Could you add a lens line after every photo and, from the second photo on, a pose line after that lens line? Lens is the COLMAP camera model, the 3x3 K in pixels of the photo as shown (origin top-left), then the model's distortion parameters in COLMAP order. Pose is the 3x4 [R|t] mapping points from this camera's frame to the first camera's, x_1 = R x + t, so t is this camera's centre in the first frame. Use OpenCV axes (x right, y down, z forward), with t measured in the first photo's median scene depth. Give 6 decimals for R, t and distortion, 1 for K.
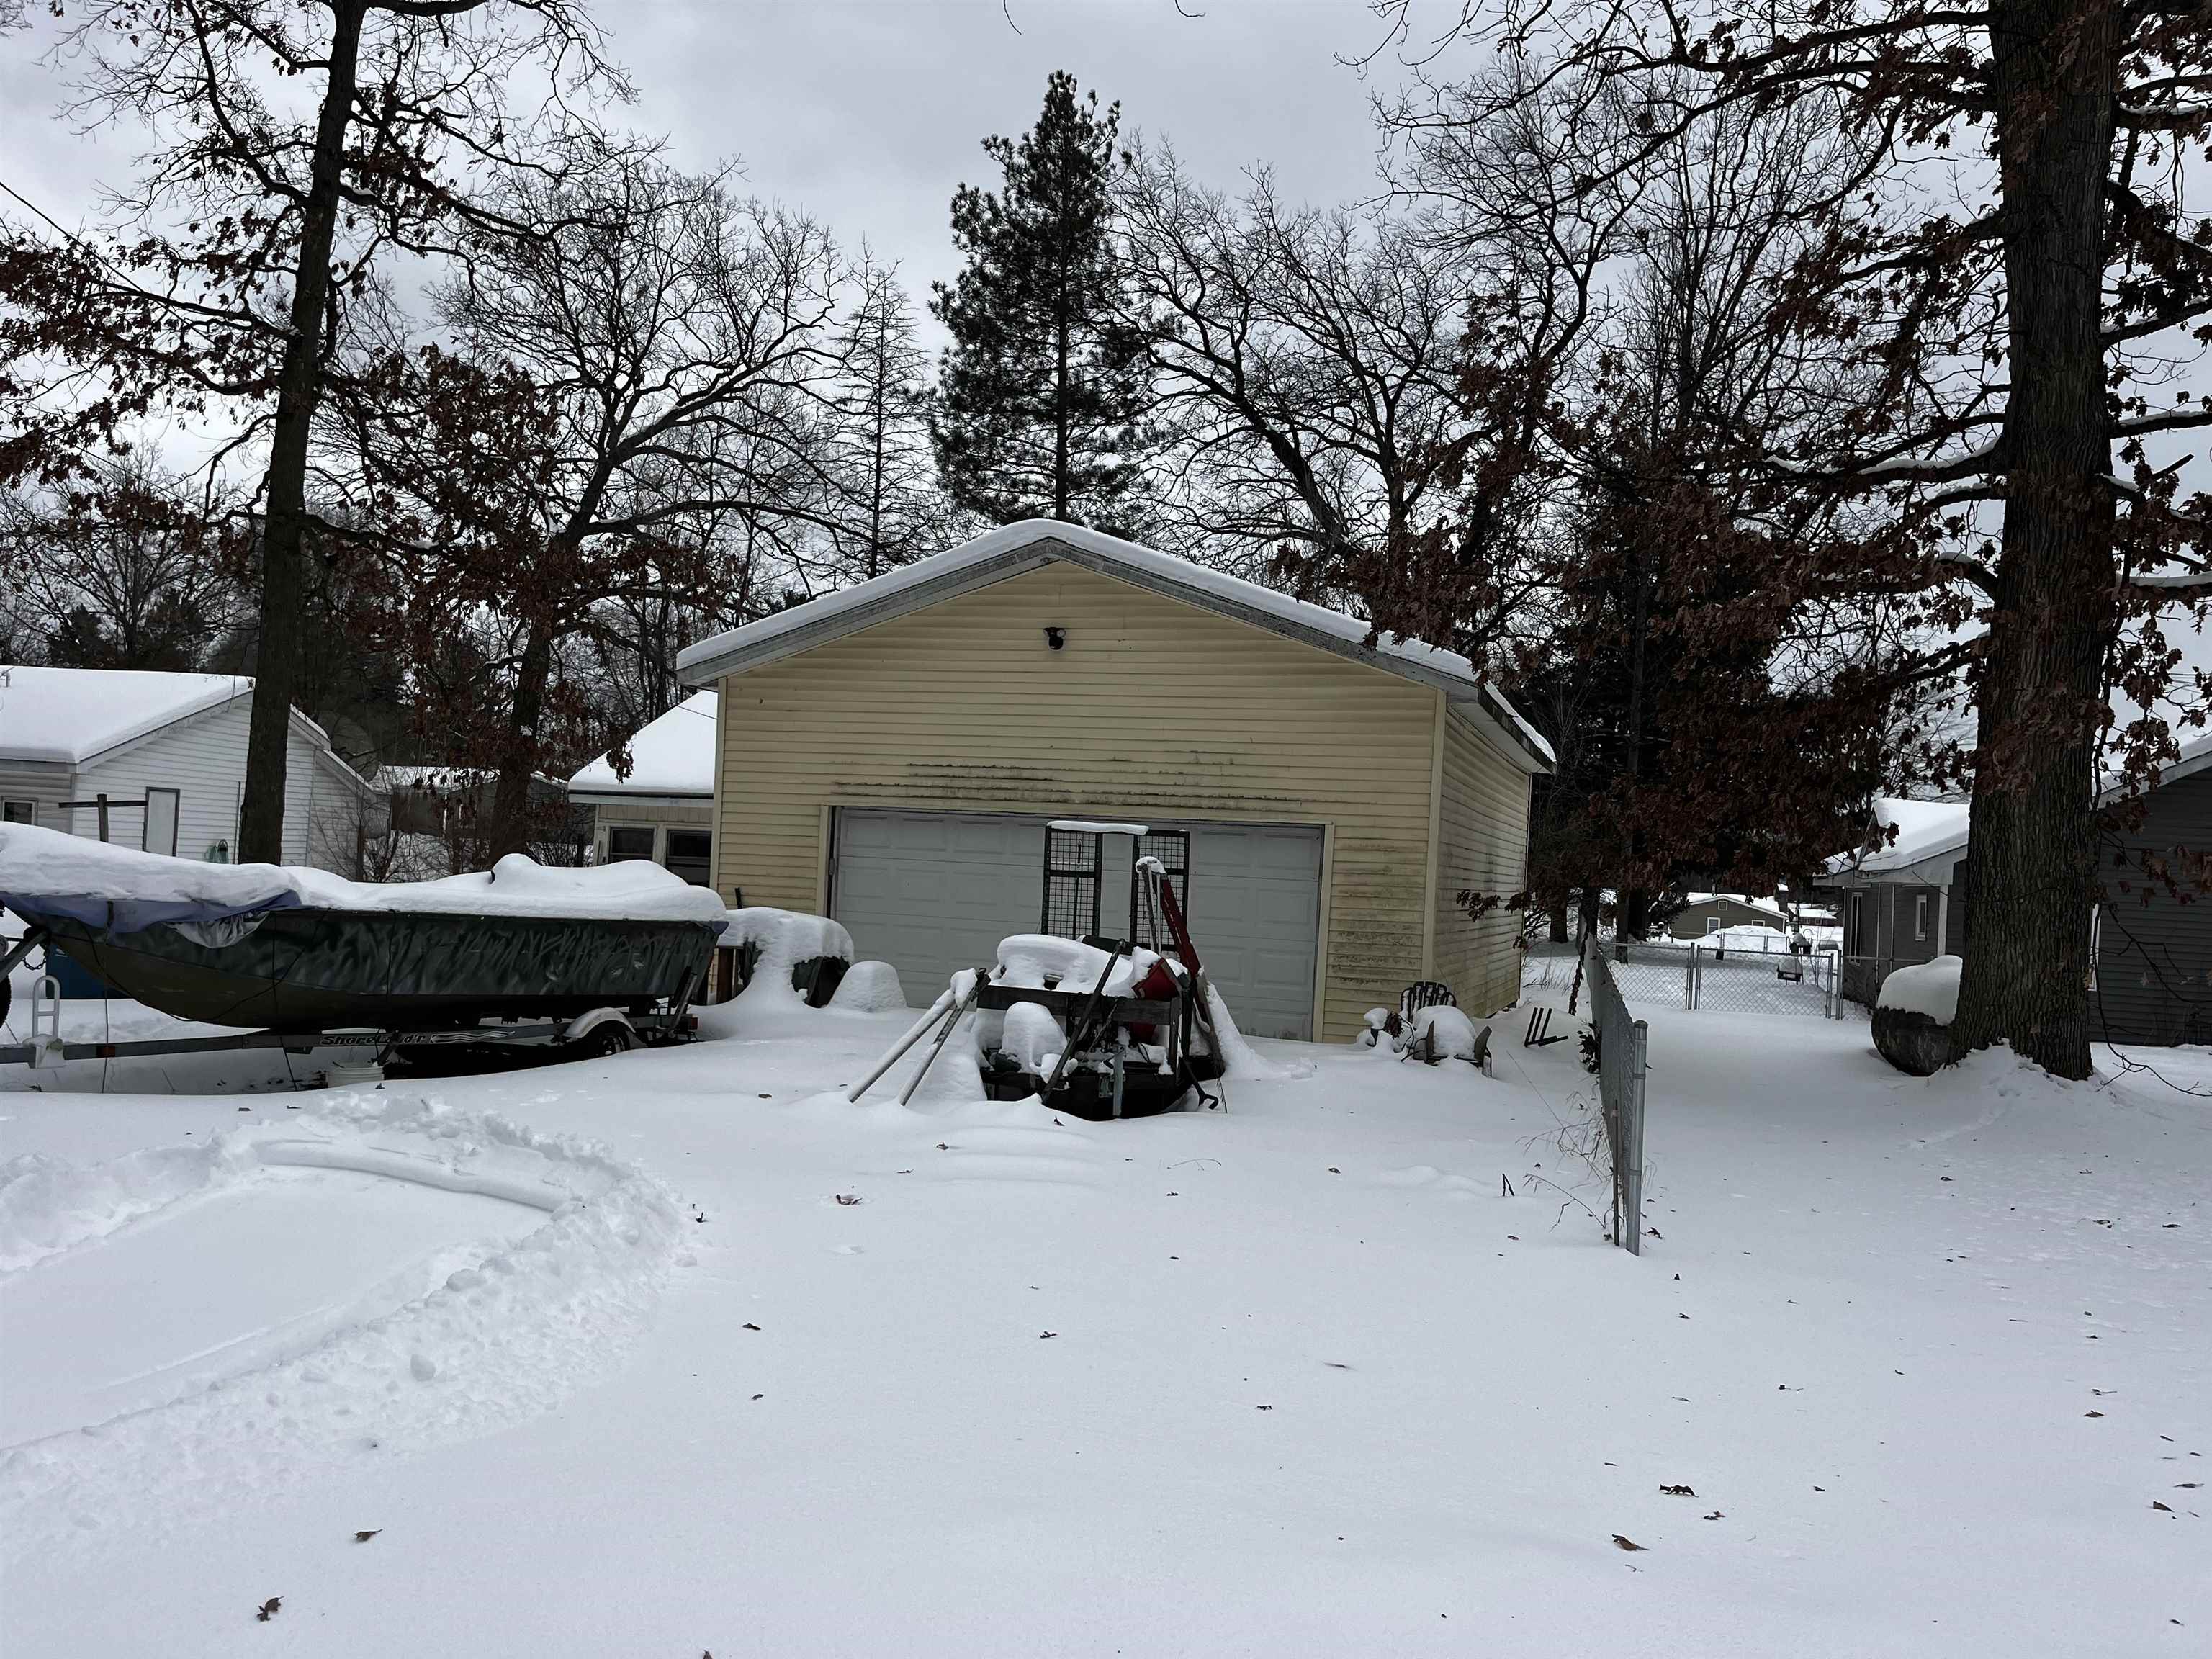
lens RADIAL K [[1681.1, 0, 1104.9], [0, 1681.1, 852.9], [0, 0, 1]] dist [0.025987, -0.022820]
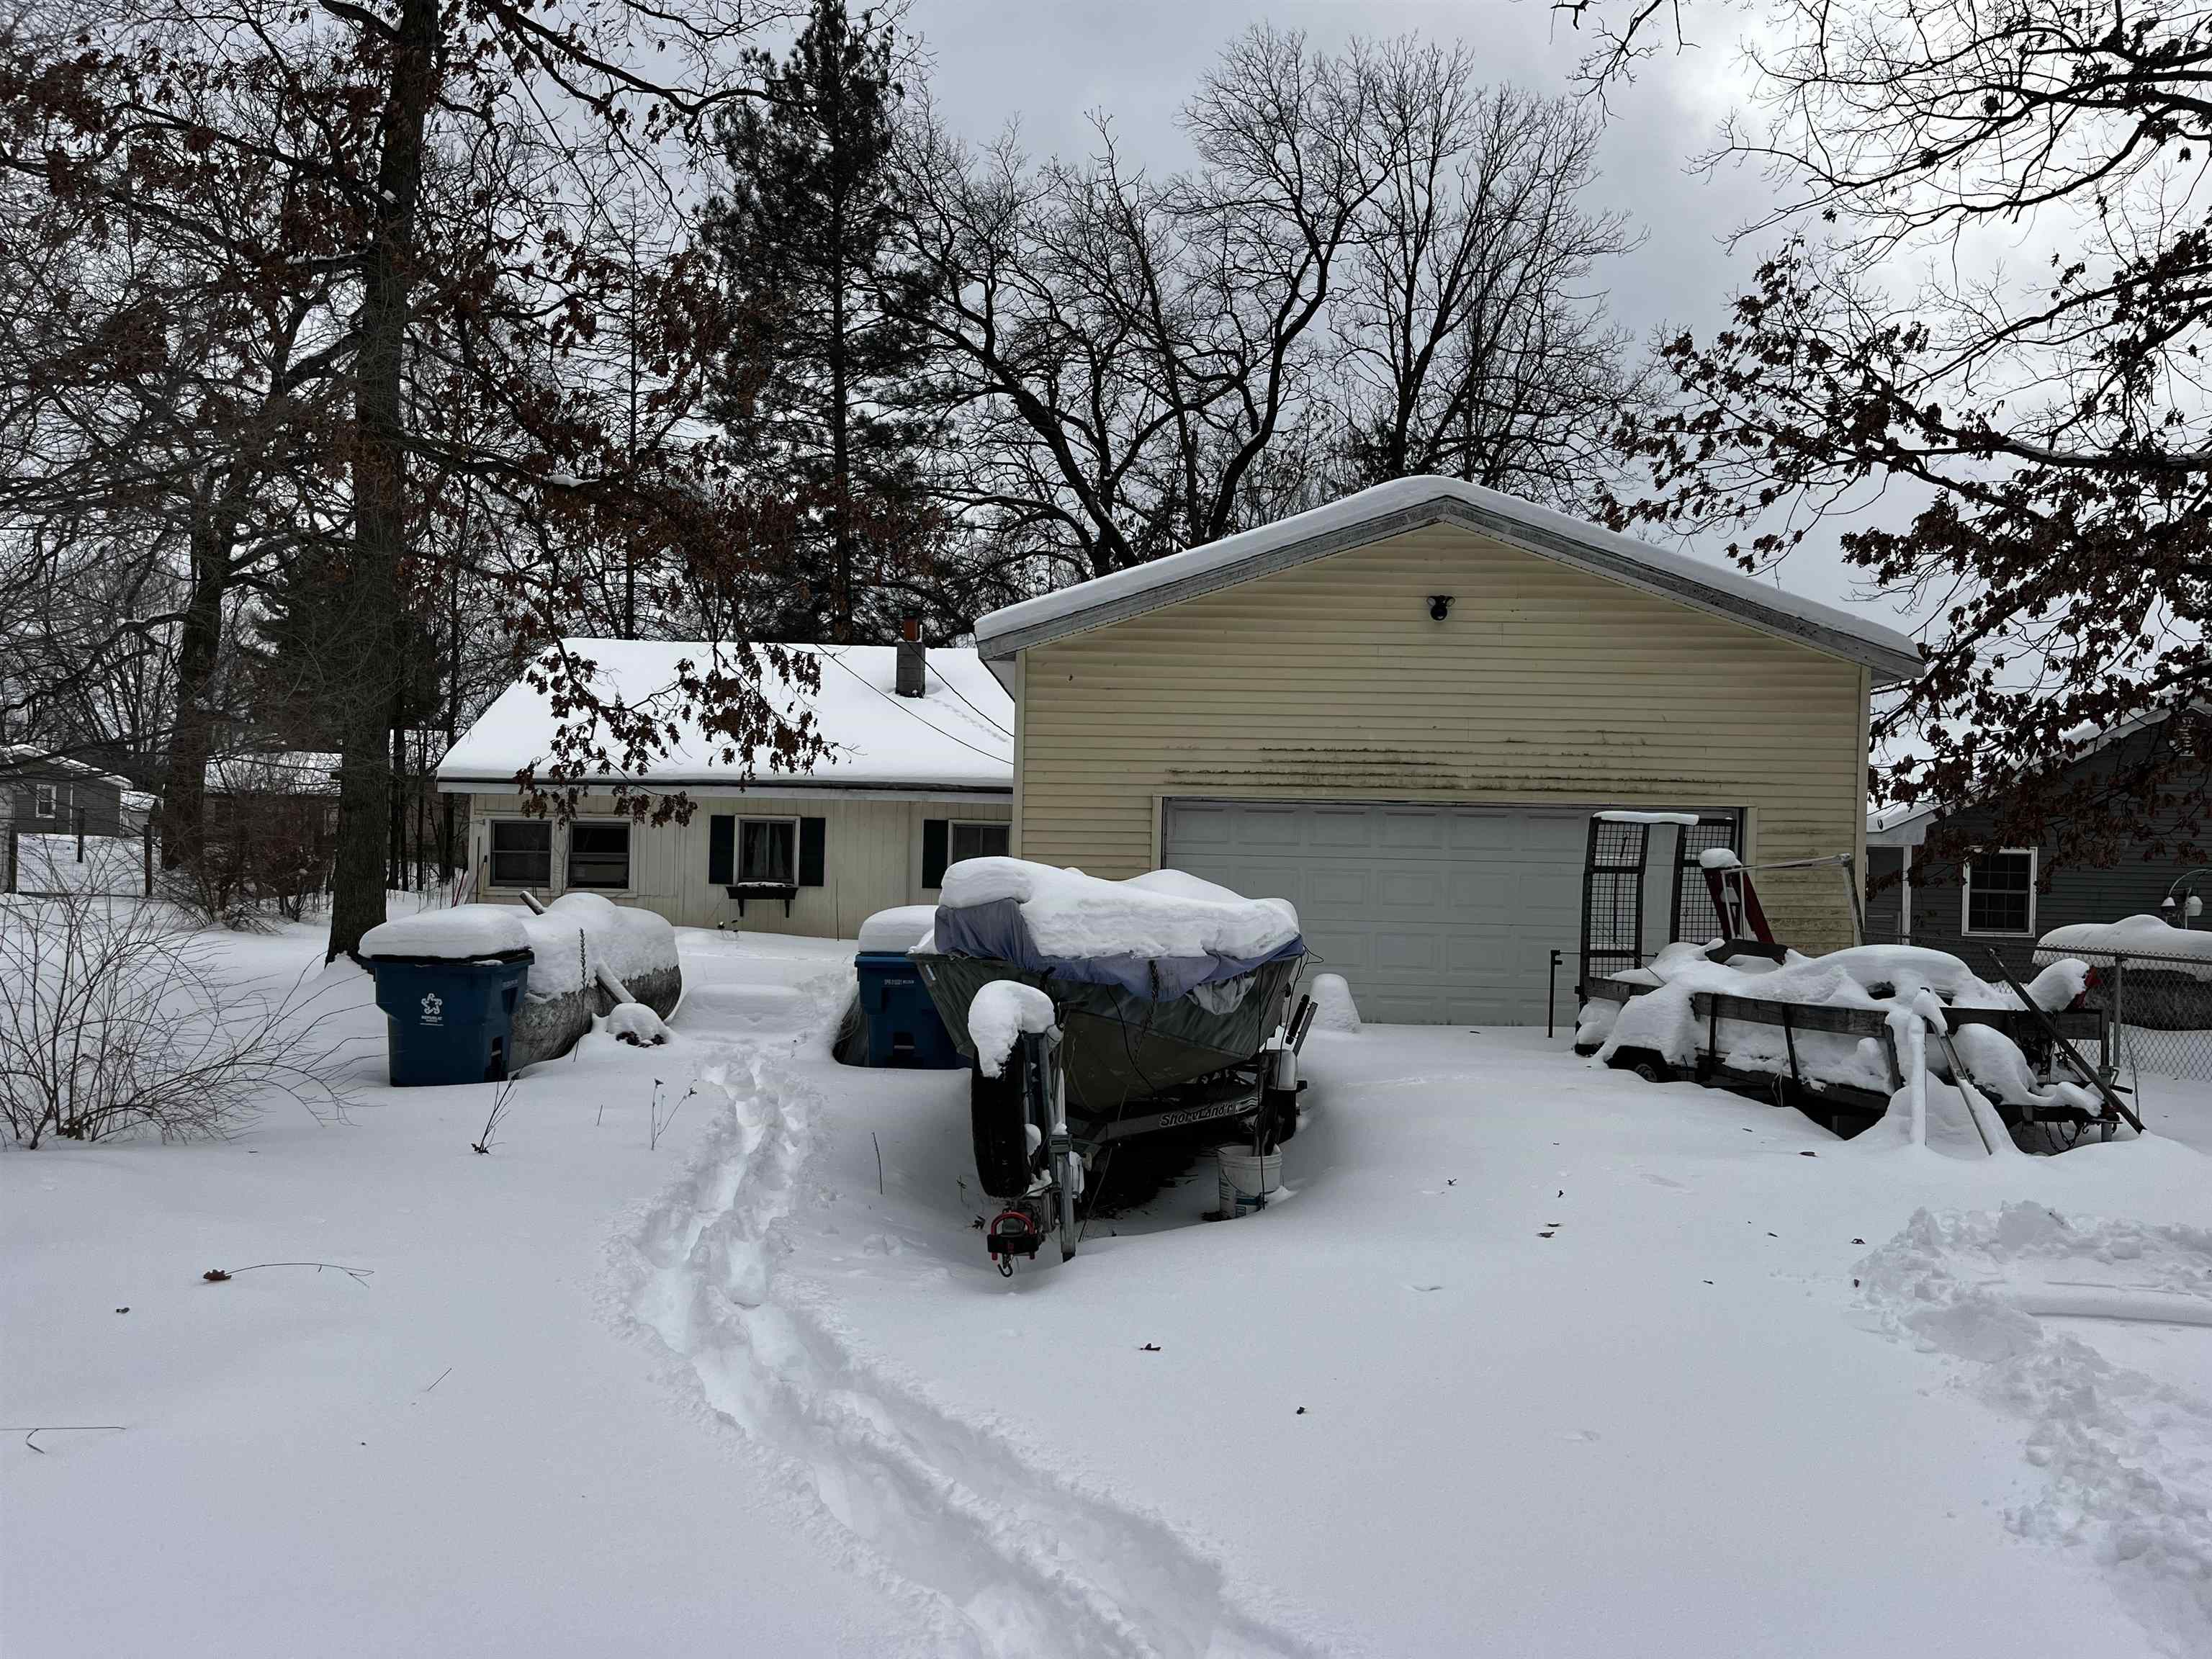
lens RADIAL K [[1681.1, 0, 1088.8], [0, 1681.1, 850.1], [0, 0, 1]] dist [0.025987, -0.022820]
pose [[0.951628, -0.029627, 0.305822, -0.482463], [0.024274, 0.999479, 0.021291, -0.020527], [-0.306293, -0.012837, 0.951851, 0.187613]]
